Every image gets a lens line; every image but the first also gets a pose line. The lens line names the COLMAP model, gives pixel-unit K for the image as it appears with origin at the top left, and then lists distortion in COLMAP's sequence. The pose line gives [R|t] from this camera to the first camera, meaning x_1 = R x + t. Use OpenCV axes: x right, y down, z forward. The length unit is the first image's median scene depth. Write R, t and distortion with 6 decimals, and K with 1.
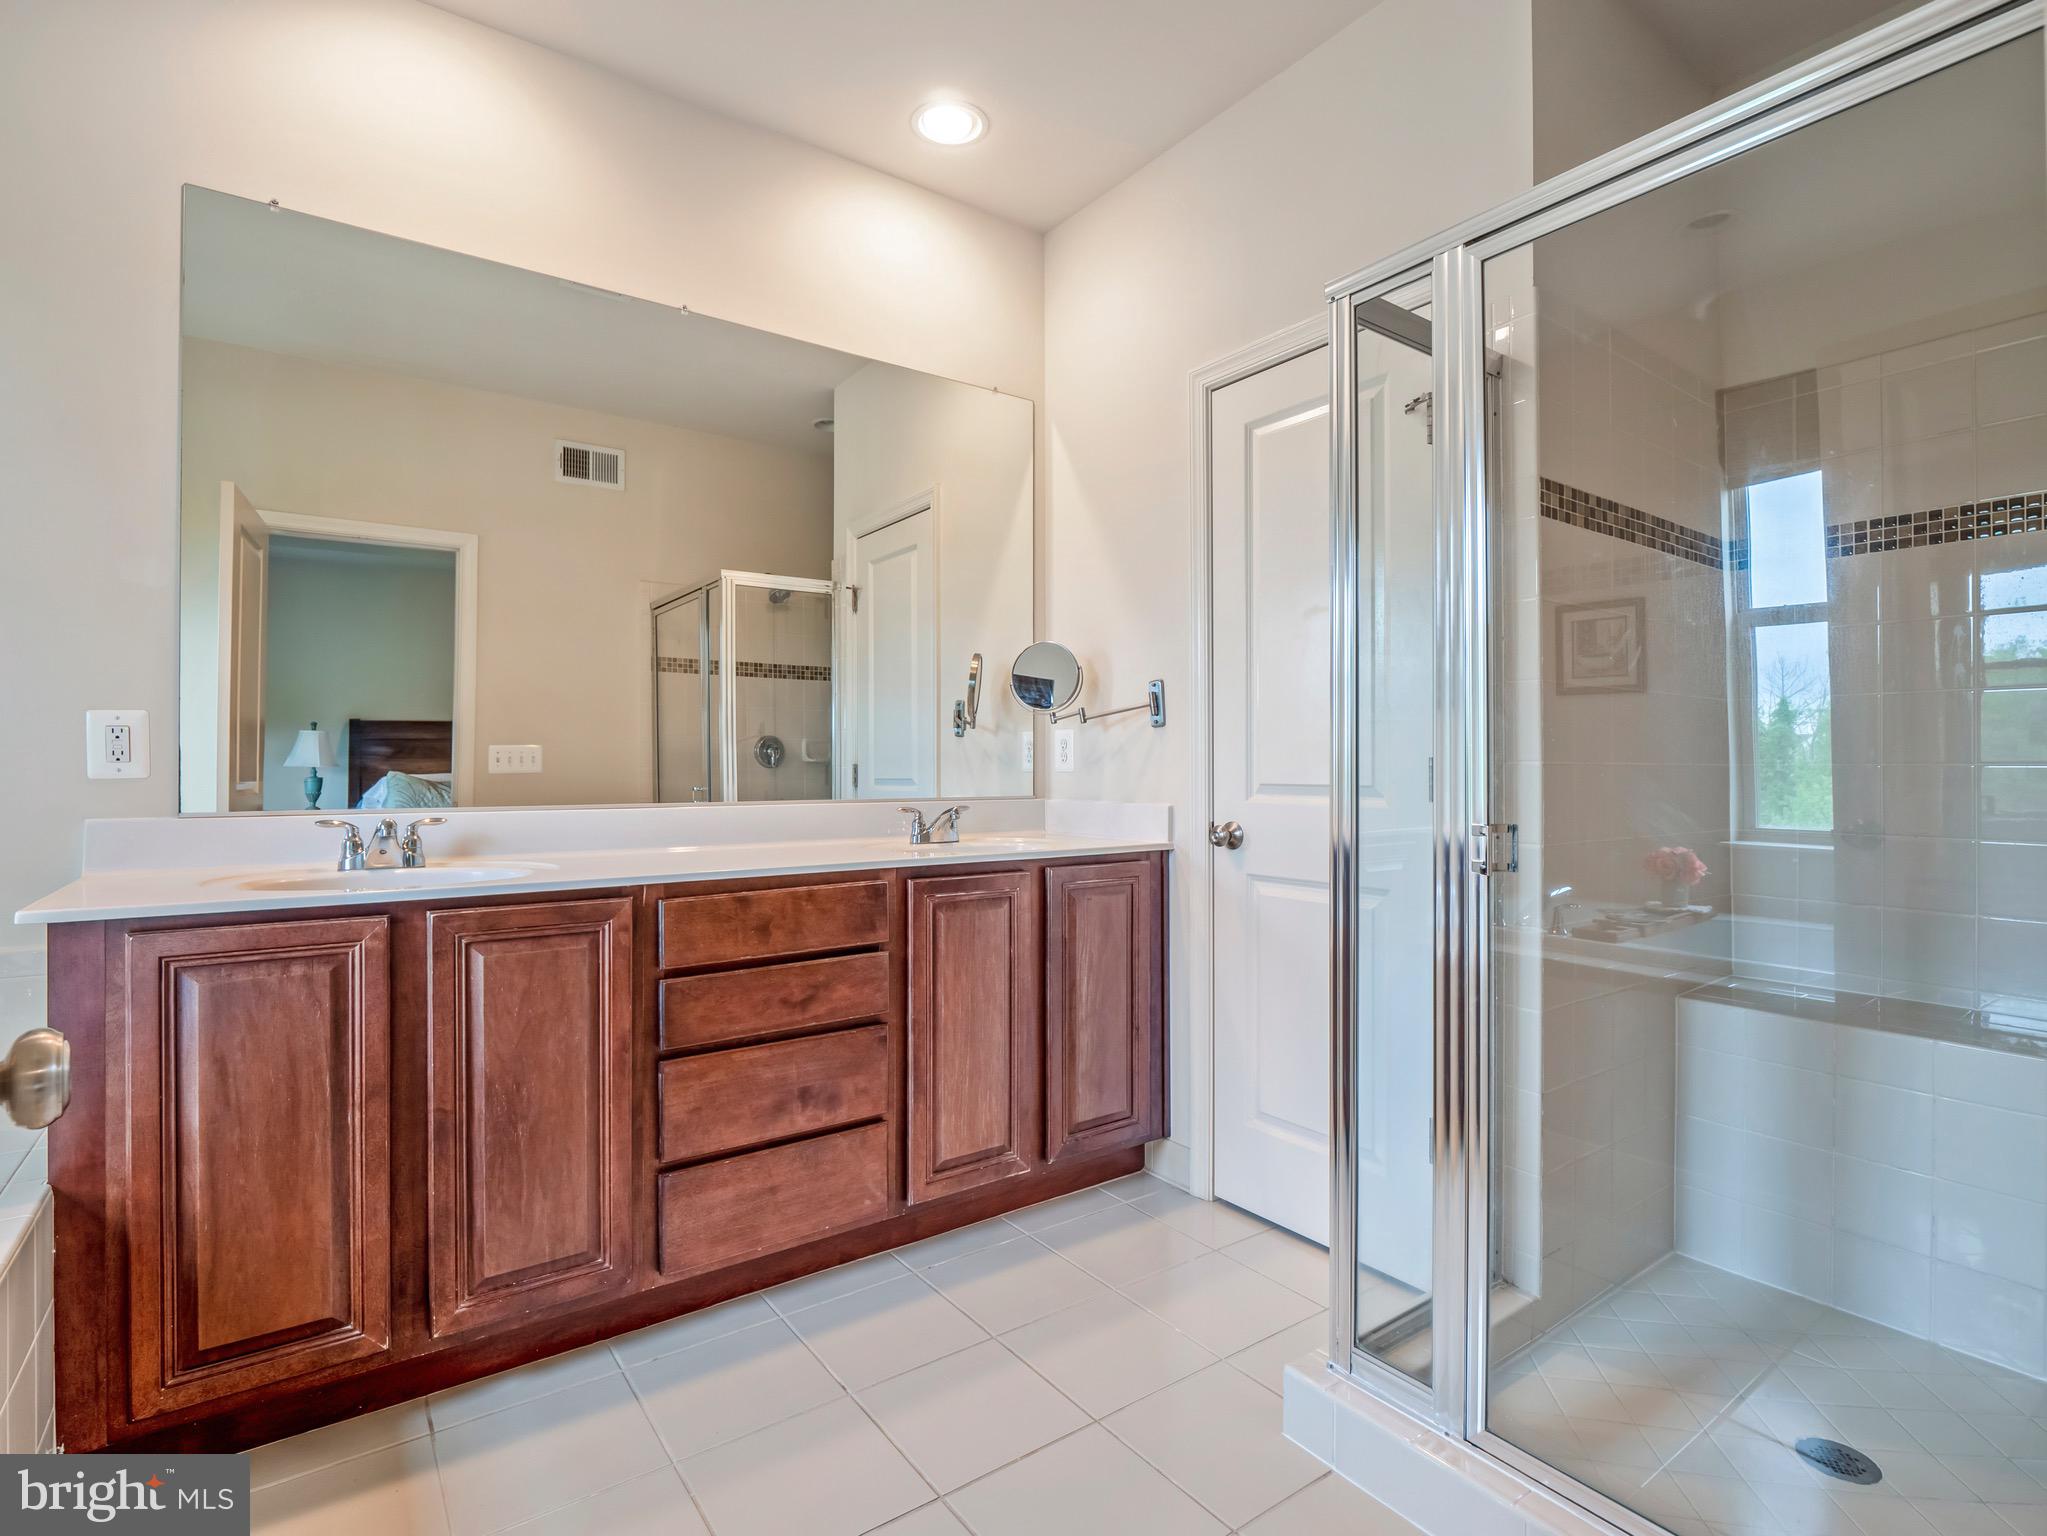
lens RADIAL K [[1011.5, 0, 1023.1], [0, 1011.5, 766.3], [0, 0, 1]] dist [-0.002768, -0.003789]
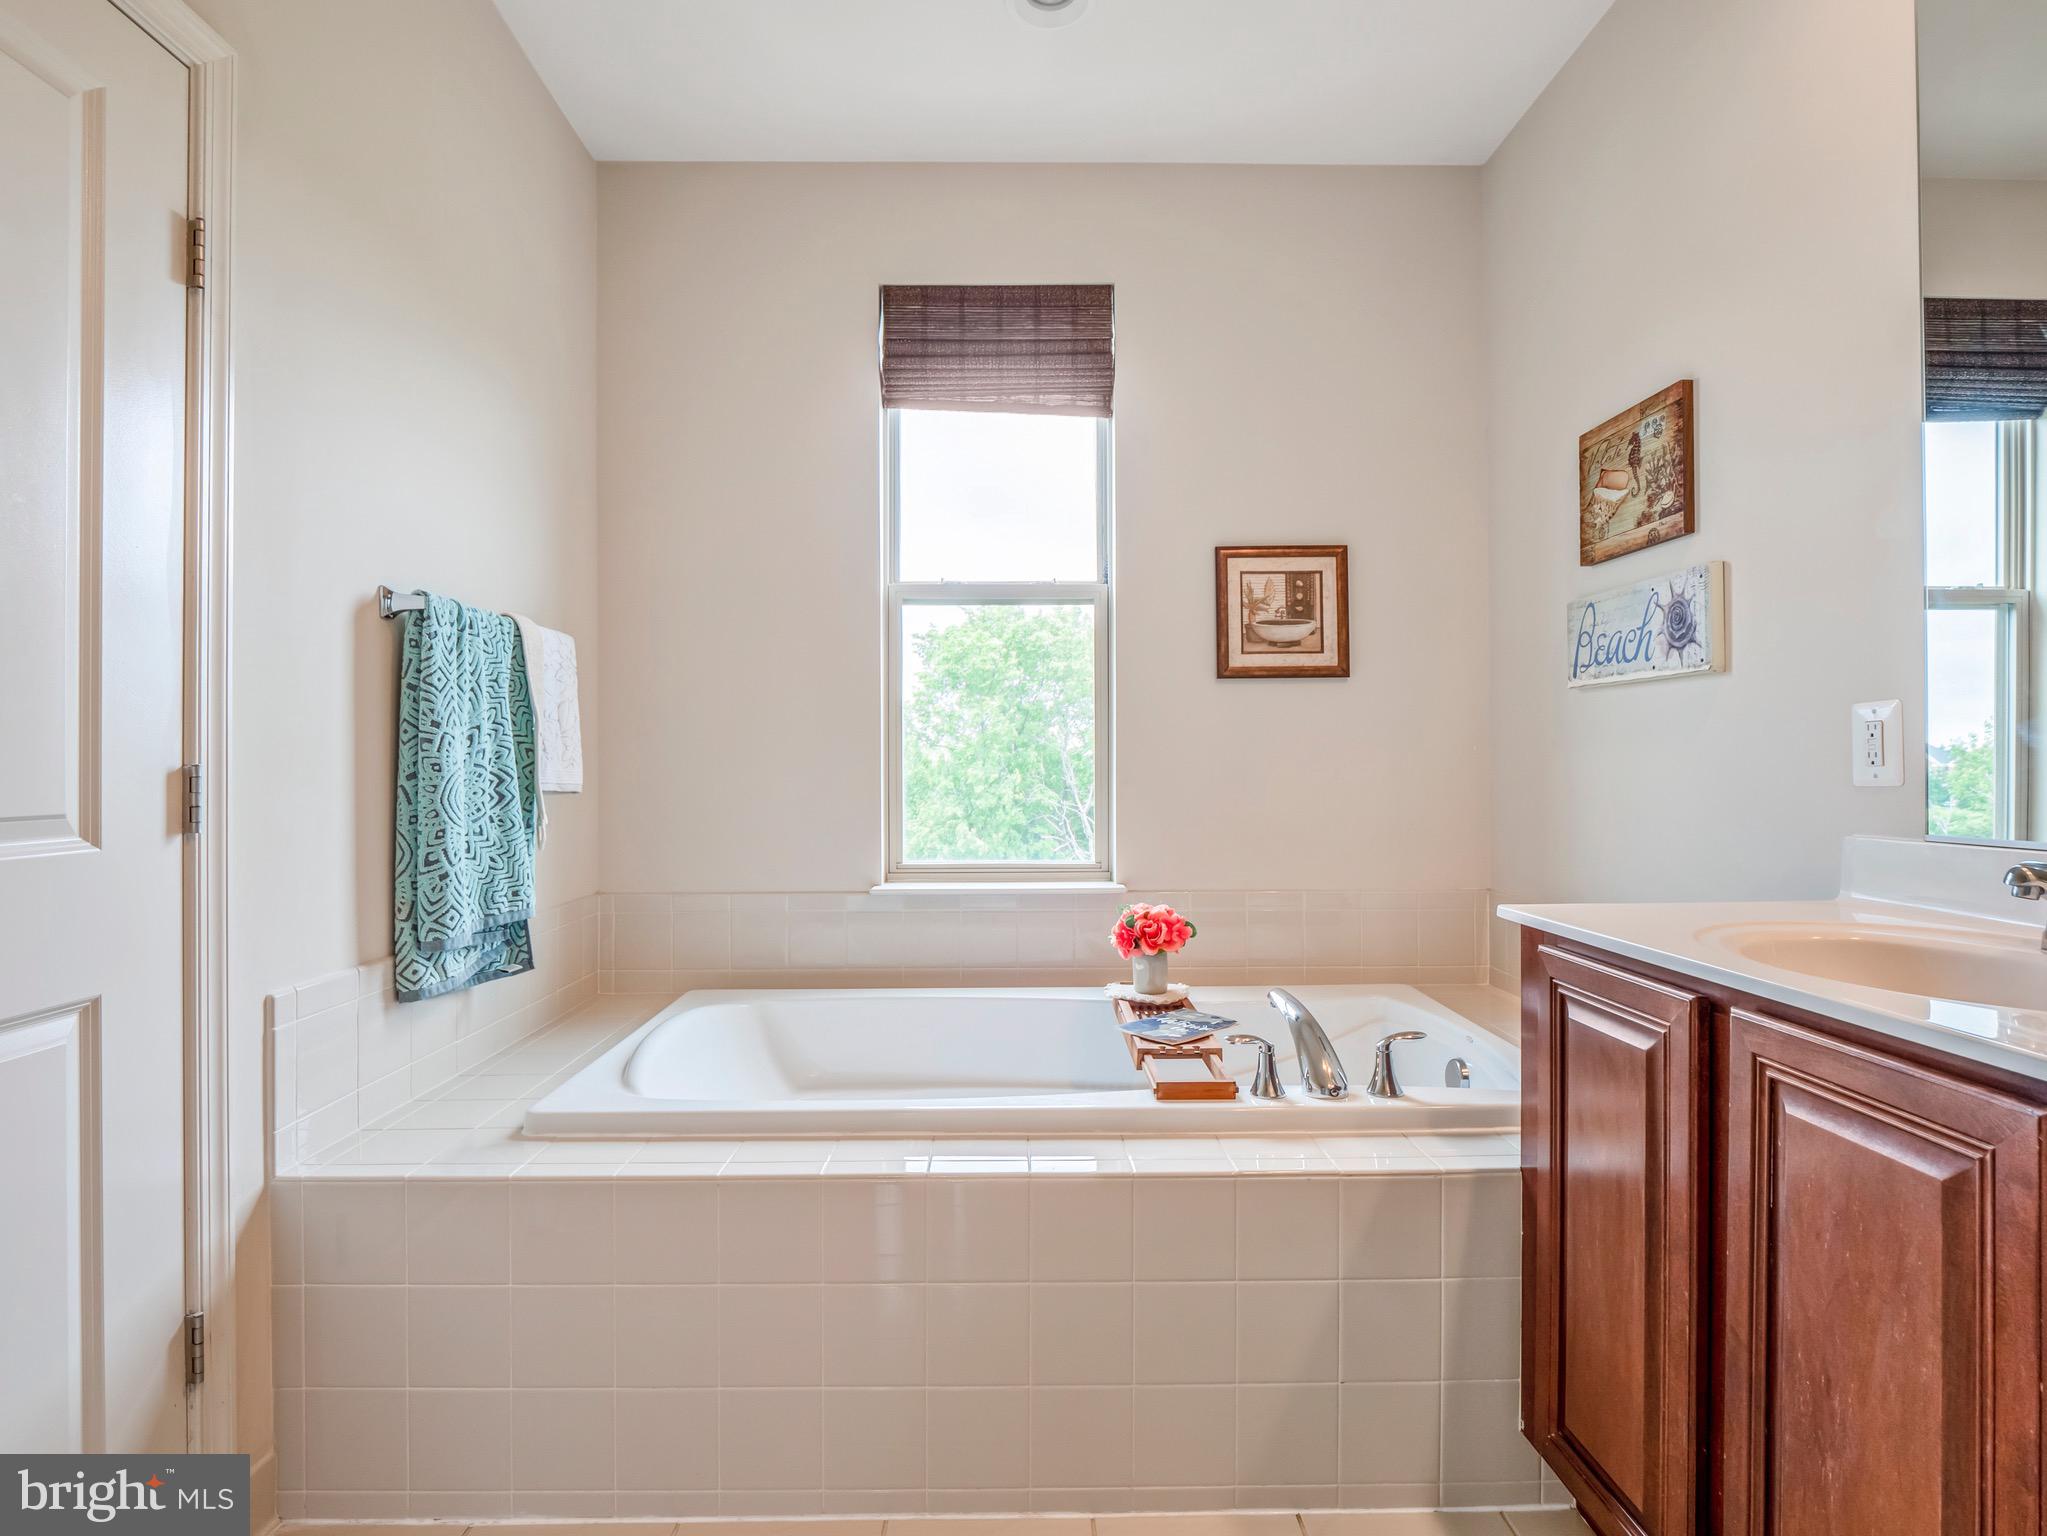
lens RADIAL K [[1011.5, 0, 1020.0], [0, 1011.5, 769.6], [0, 0, 1]] dist [-0.002768, -0.003789]
pose [[-0.574710, -0.000448, -0.818357, 0.164417], [0.001673, 0.999997, -0.001723, -0.001198], [0.818355, -0.002360, -0.574708, 0.903642]]
